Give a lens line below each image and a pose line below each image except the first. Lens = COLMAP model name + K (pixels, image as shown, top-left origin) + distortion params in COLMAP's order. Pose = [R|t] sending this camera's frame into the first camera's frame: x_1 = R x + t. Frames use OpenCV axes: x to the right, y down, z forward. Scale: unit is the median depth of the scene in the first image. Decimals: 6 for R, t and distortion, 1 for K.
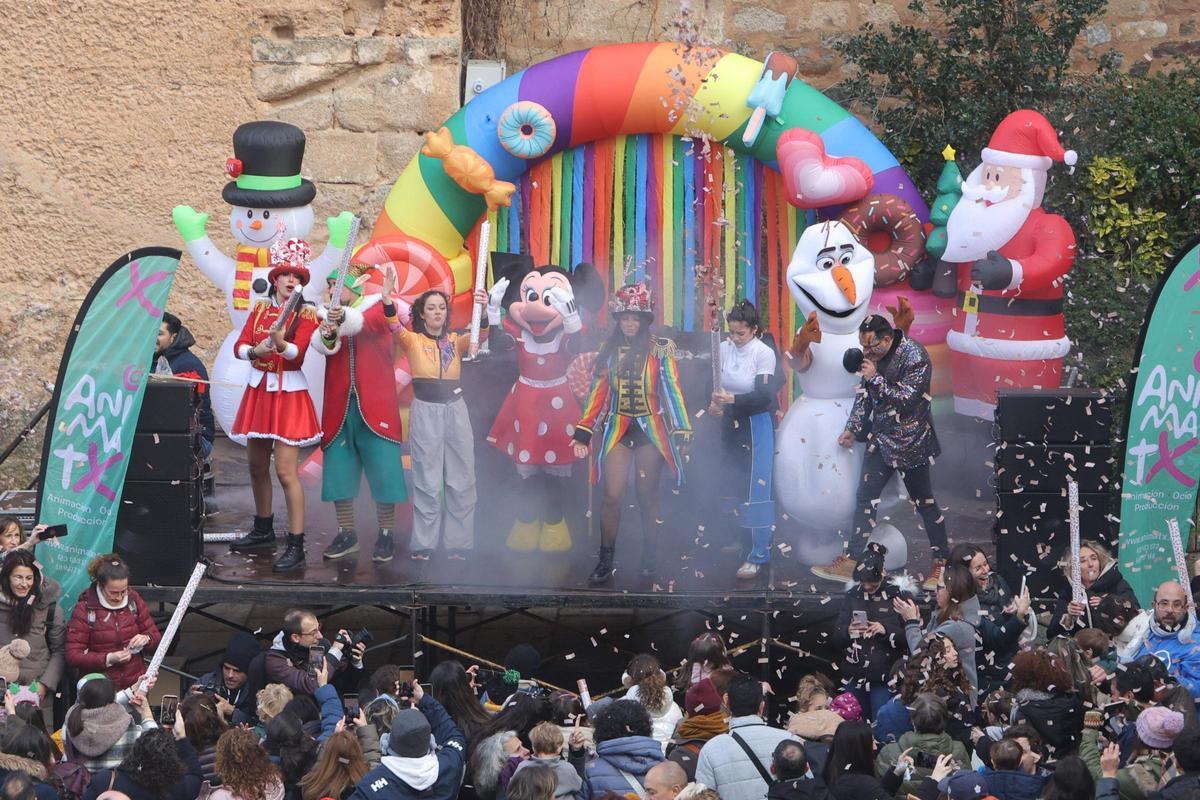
lens RADIAL K [[5568.5, 0, 600.0], [0, 5568.5, 400.0], [0, 0, 1]] dist [0.083671, 4.169665]
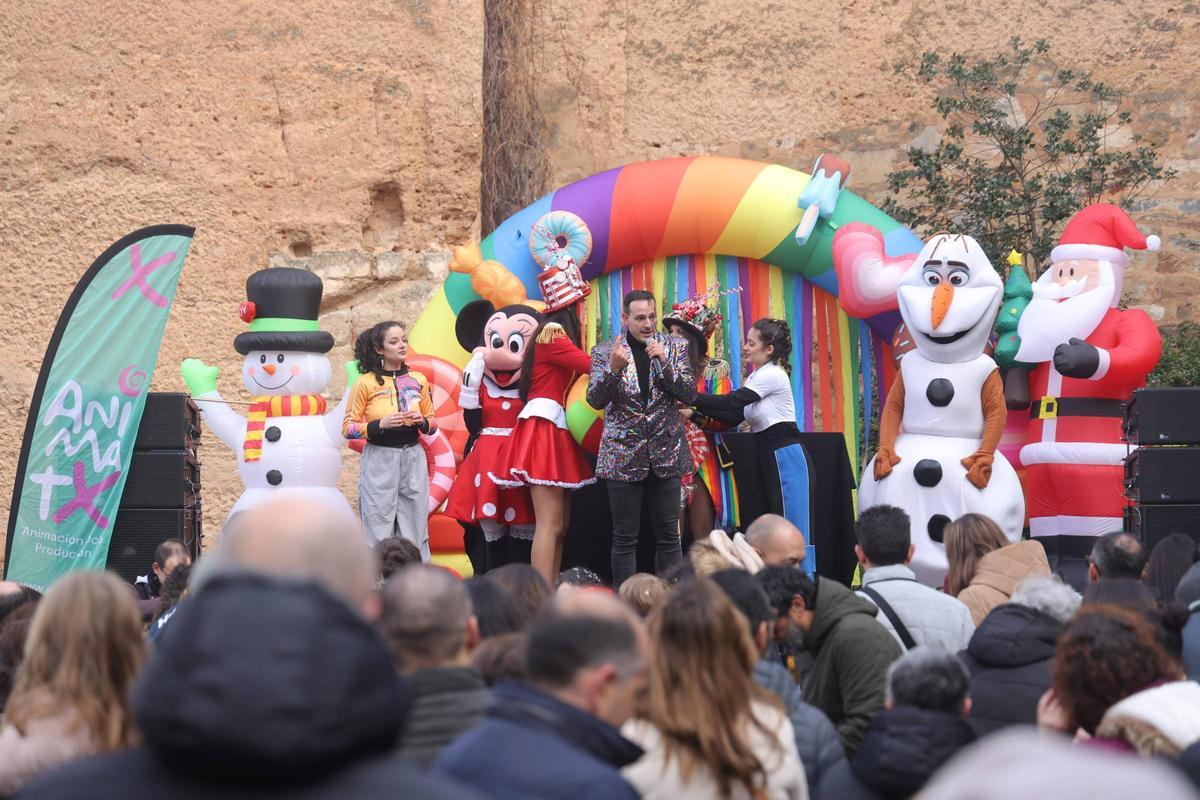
lens RADIAL K [[3511.1, 0, 600.0], [0, 3511.1, 400.0], [0, 0, 1]] dist [0.145082, 1.311441]
pose [[0.999635, -0.004855, 0.026559, -0.020649], [0.010930, 0.972262, -0.233639, 0.106106], [-0.024688, 0.233844, 0.971961, 0.400837]]
